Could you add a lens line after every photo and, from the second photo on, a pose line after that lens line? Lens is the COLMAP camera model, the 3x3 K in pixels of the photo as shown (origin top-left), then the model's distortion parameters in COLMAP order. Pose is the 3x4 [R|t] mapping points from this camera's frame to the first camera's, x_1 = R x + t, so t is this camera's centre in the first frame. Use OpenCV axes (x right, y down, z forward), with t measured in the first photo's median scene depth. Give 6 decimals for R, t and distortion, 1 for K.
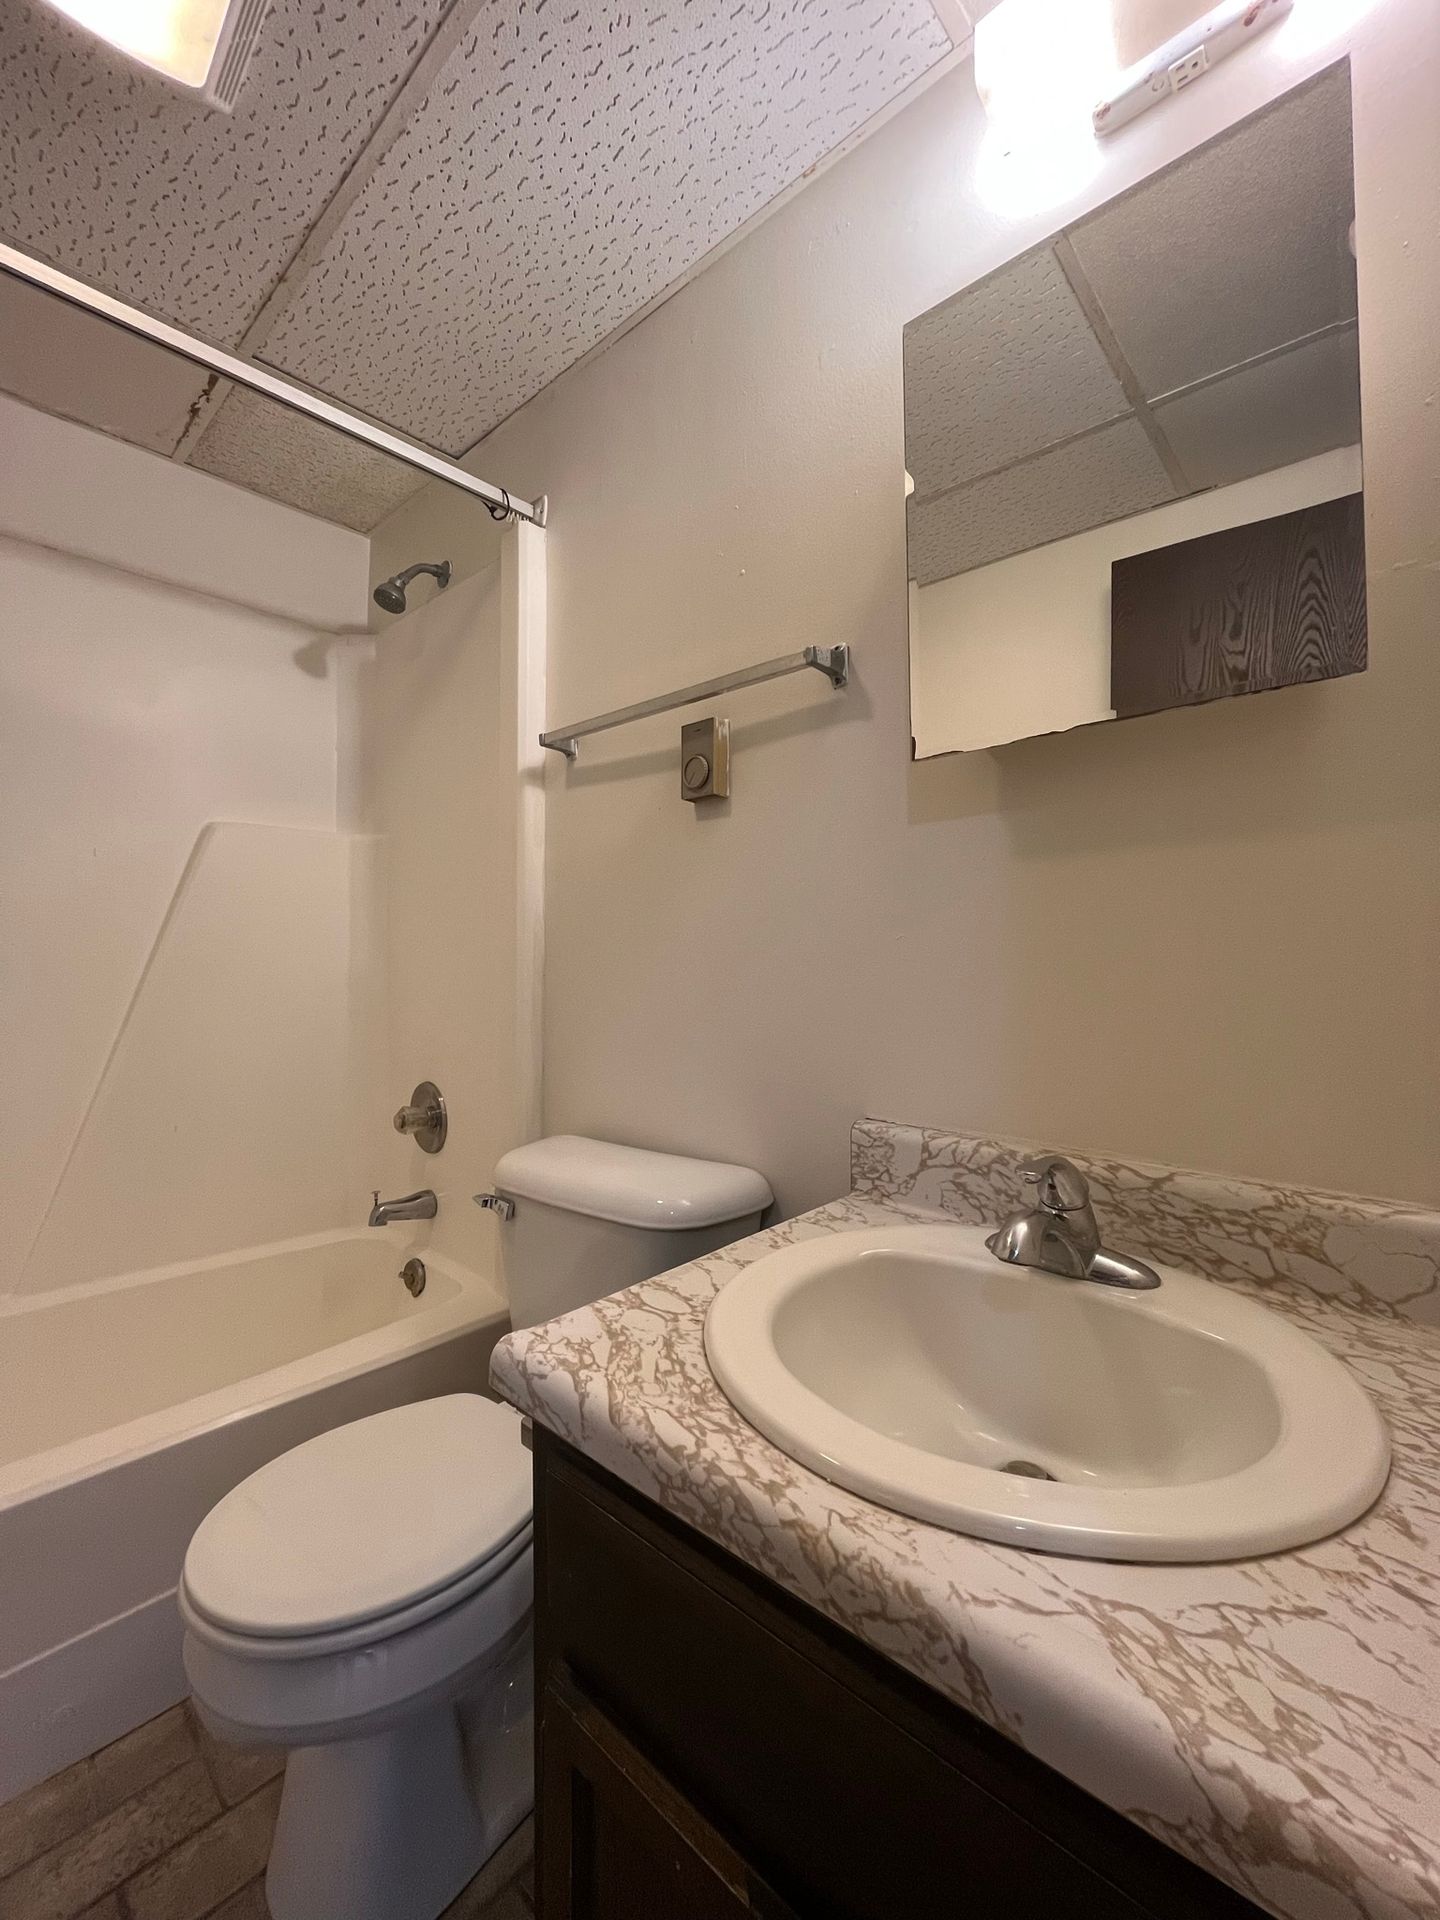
lens RADIAL K [[784.4, 0, 713.6], [0, 784.4, 959.0], [0, 0, 1]] dist [-0.000042, -0.000565]
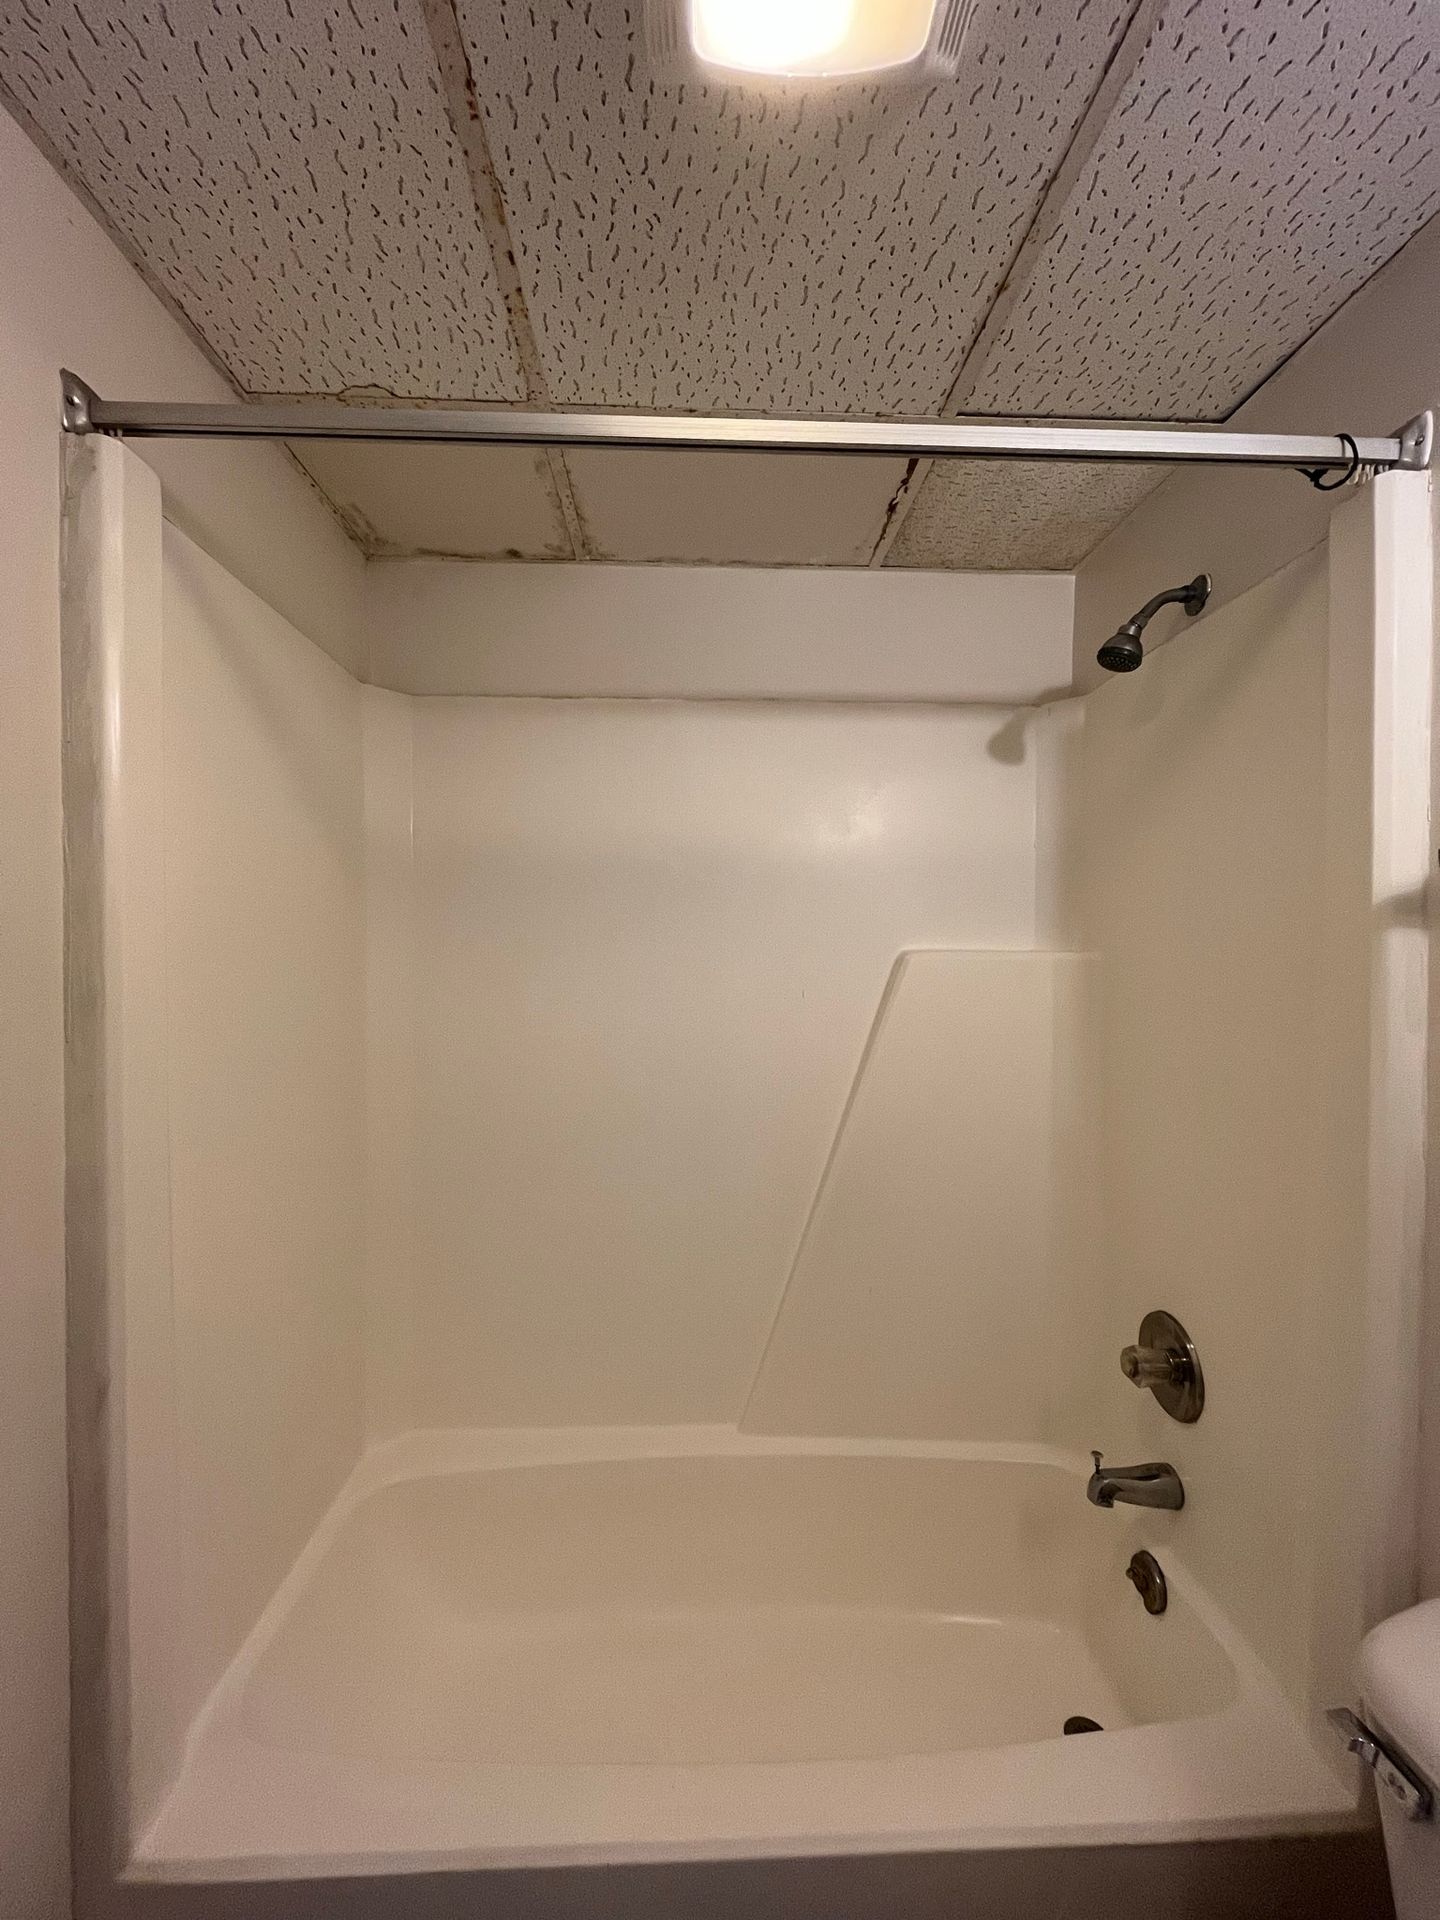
lens RADIAL K [[784.4, 0, 718.2], [0, 784.4, 957.8], [0, 0, 1]] dist [-0.000042, -0.000565]
pose [[0.711859, 0.001395, -0.702321, -0.174384], [-0.004288, 0.999988, -0.002359, -0.183302], [0.702309, 0.004691, 0.711856, 0.226960]]
